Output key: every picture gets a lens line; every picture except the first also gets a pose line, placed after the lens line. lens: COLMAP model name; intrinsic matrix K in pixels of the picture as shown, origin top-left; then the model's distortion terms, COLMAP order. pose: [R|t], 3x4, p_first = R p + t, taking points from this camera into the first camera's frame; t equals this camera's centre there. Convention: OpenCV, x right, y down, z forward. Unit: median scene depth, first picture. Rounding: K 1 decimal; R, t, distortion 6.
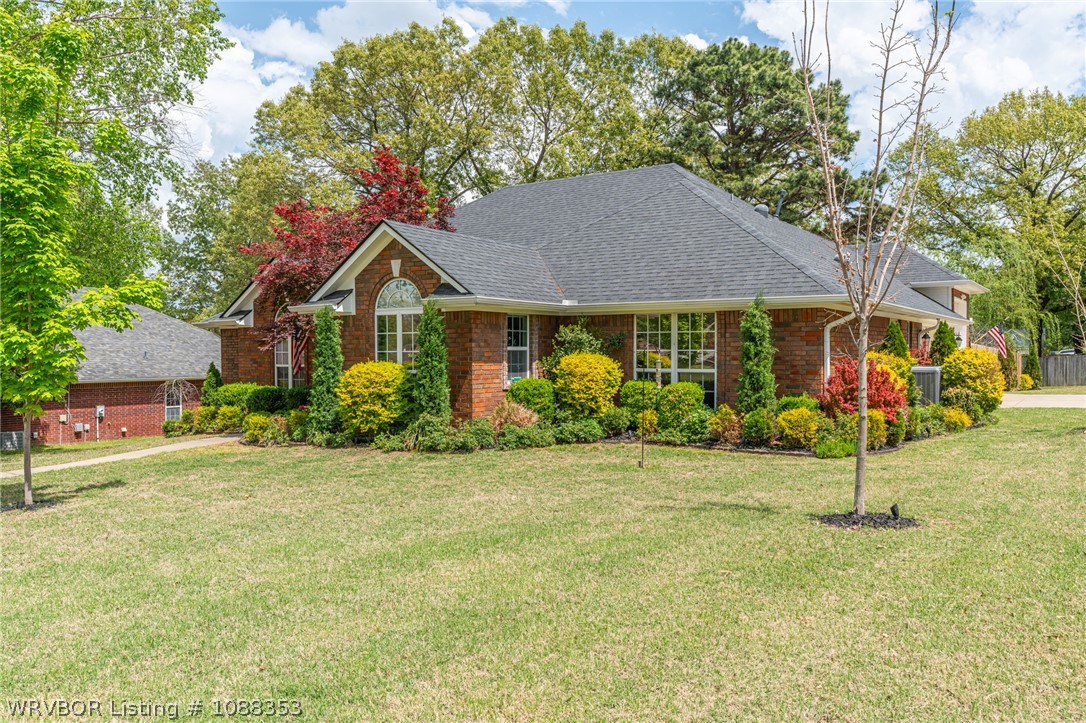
lens RADIAL K [[839.3, 0, 543.5], [0, 839.3, 365.8], [0, 0, 1]] dist [0.000679, -0.001886]
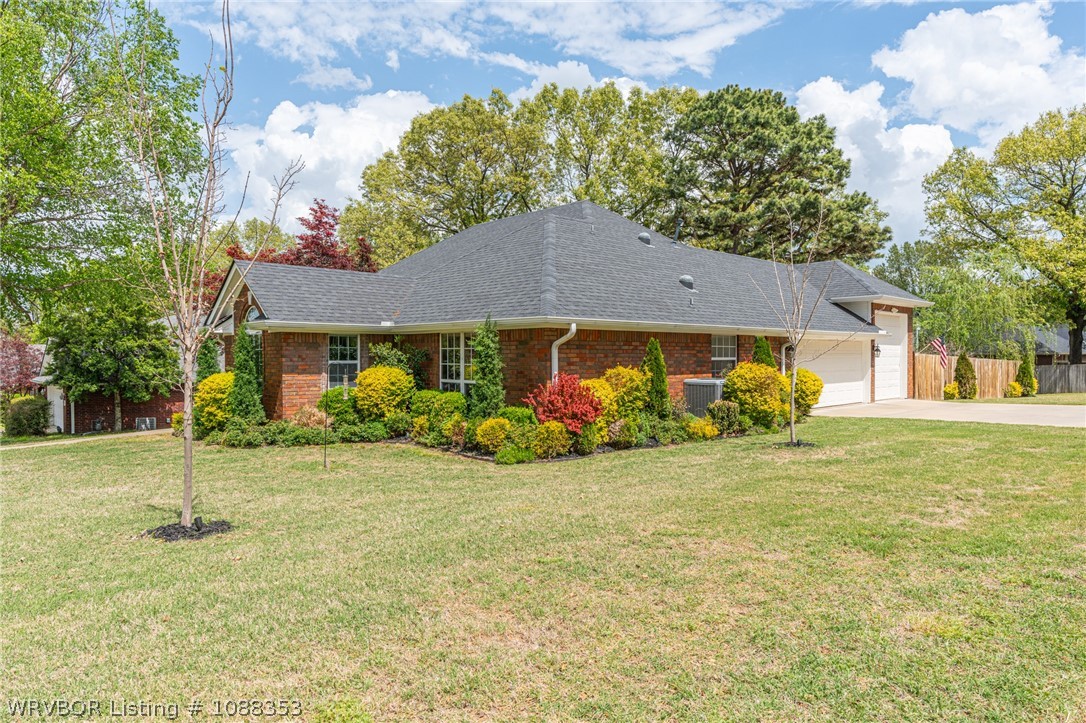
lens RADIAL K [[685.4, 0, 542.0], [0, 685.4, 355.8], [0, 0, 1]] dist [-0.005124, 0.000272]
pose [[0.973751, 0.001283, -0.227611, 0.482545], [-0.004828, 0.999876, -0.015020, -0.016563], [0.227564, 0.015725, 0.973636, 0.102946]]
